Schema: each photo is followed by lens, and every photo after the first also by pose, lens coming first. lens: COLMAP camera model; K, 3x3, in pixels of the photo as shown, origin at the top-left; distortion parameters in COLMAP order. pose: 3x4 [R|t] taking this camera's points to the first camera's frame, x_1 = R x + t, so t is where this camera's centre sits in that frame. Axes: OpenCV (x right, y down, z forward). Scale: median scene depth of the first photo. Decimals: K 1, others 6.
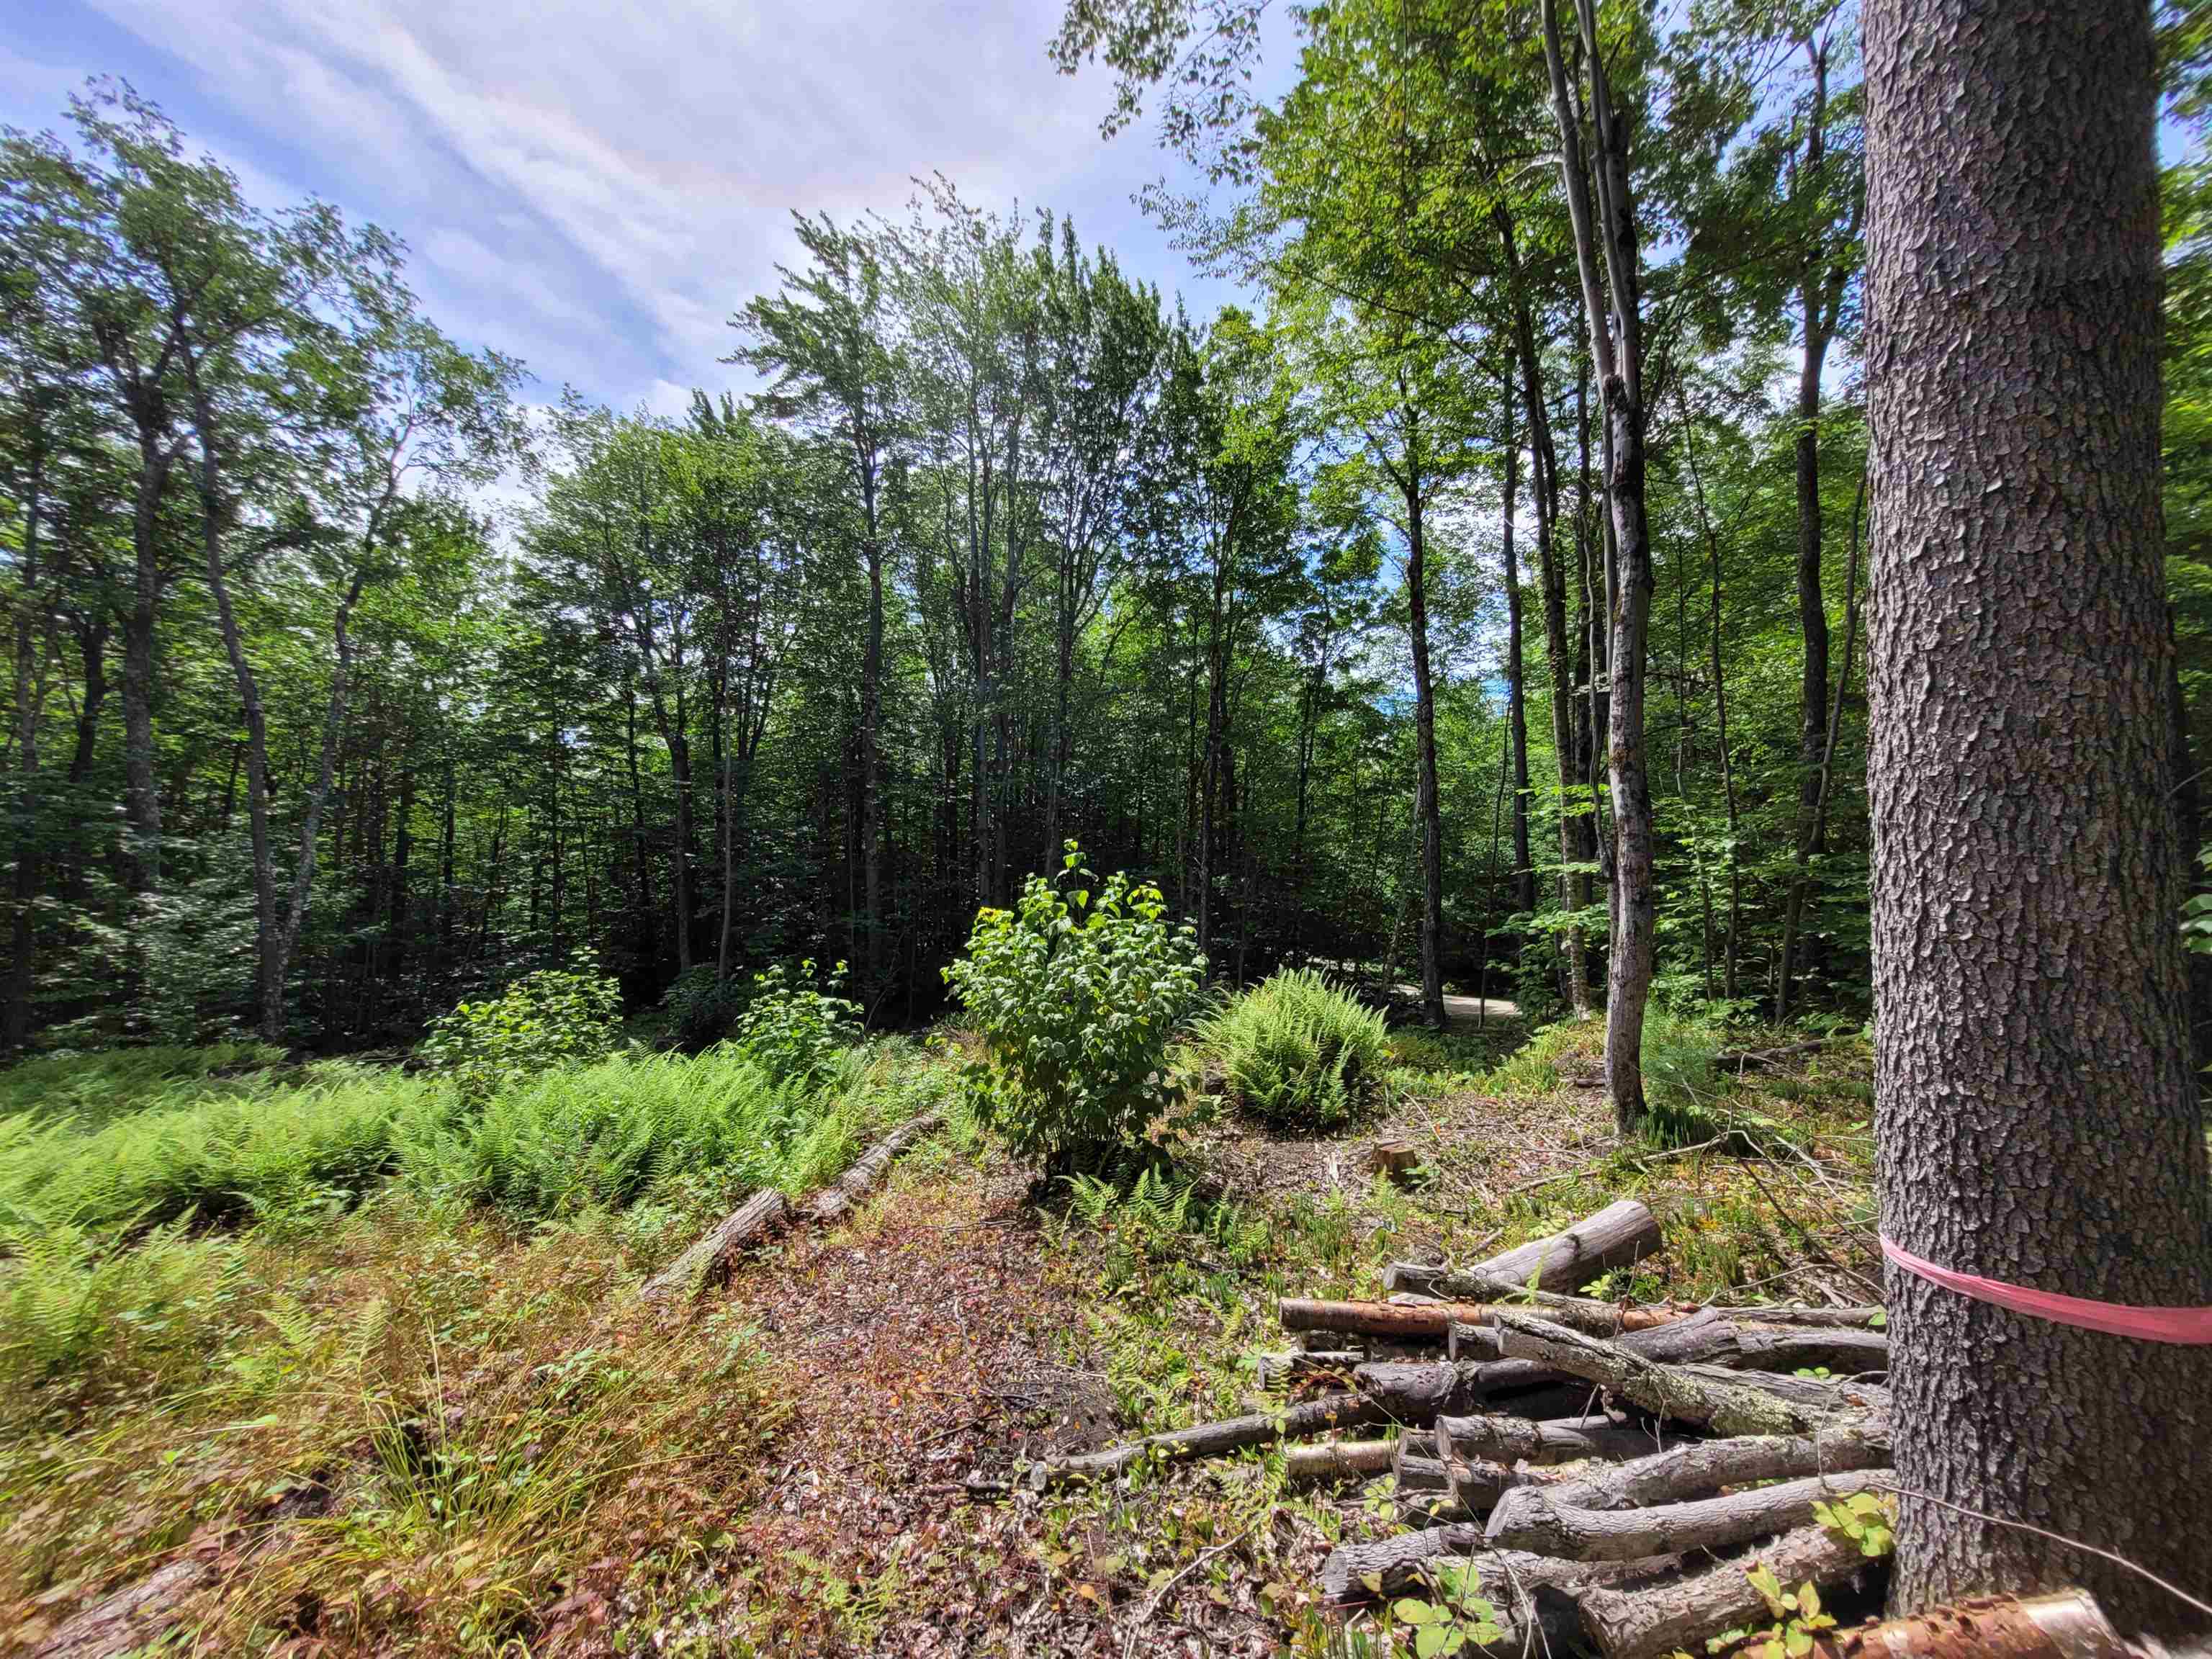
lens RADIAL K [[872.5, 0, 1106.0], [0, 872.5, 840.1], [0, 0, 1]] dist [0.002372, -0.000217]
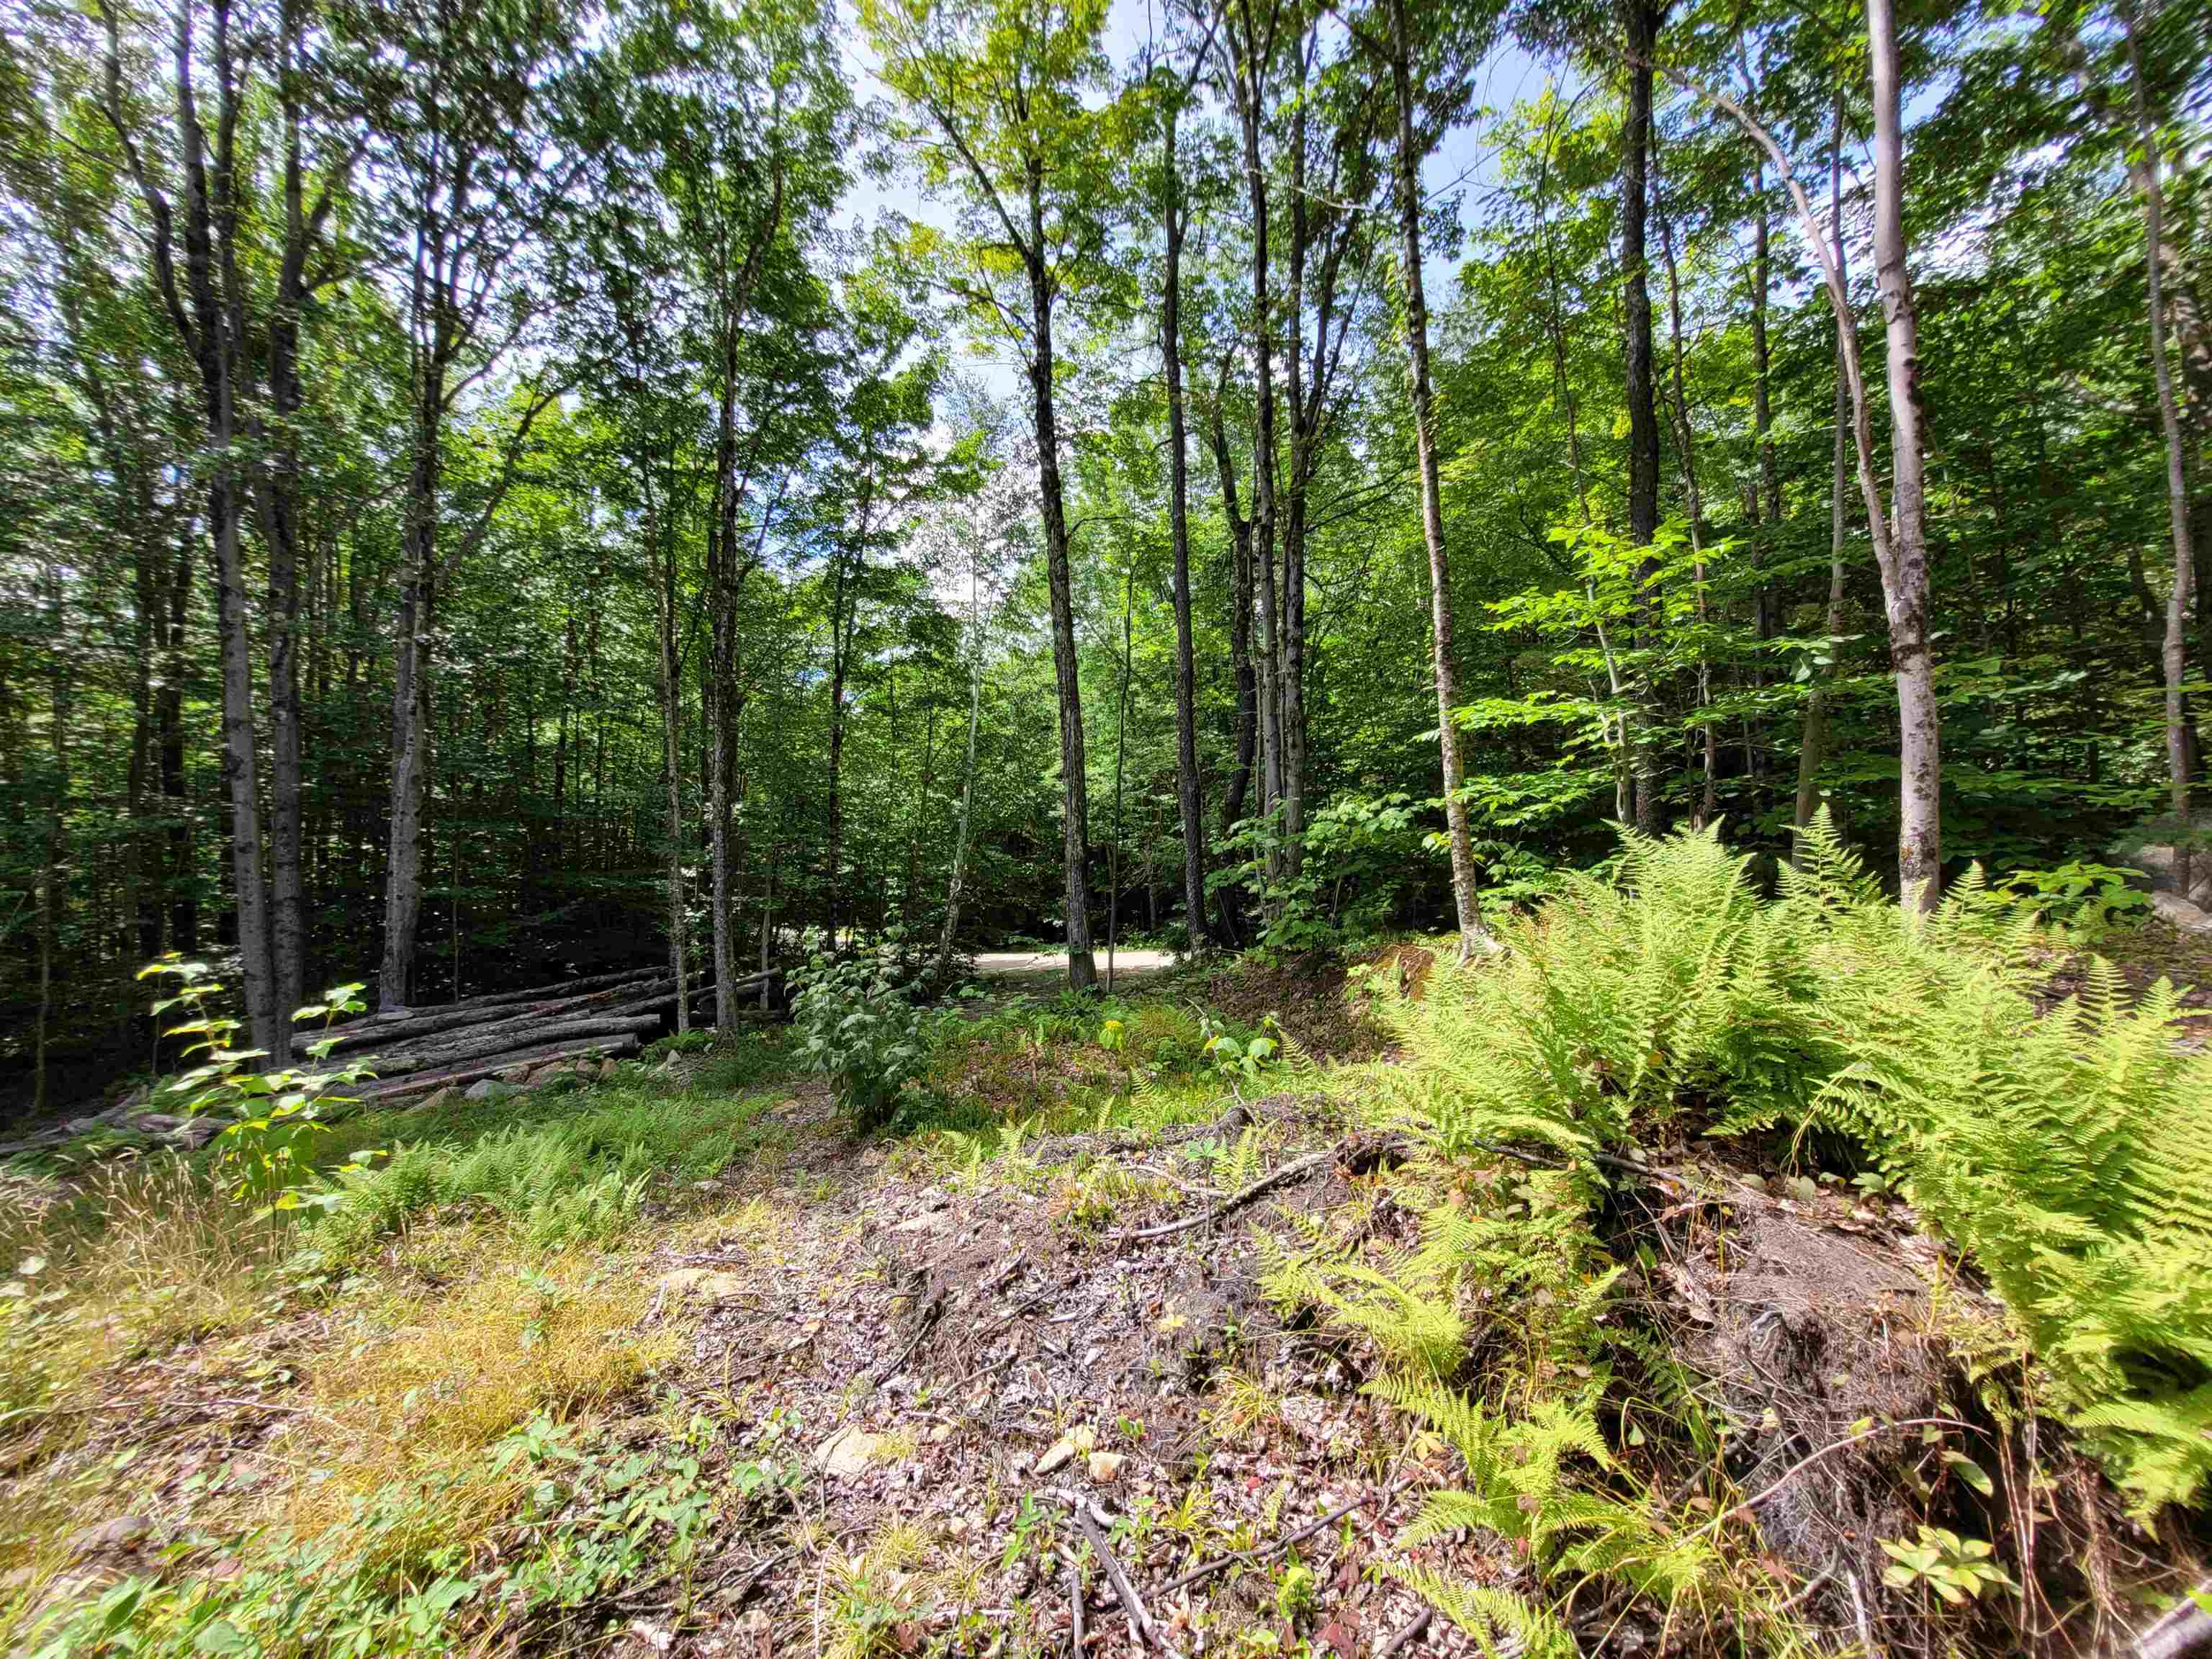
lens RADIAL K [[872.5, 0, 1110.3], [0, 872.5, 835.4], [0, 0, 1]] dist [0.002372, -0.000217]
pose [[0.800231, -0.011543, 0.599581, -0.032825], [-0.005554, 0.999629, 0.026657, 0.037695], [-0.599666, -0.024662, 0.799870, 0.261943]]
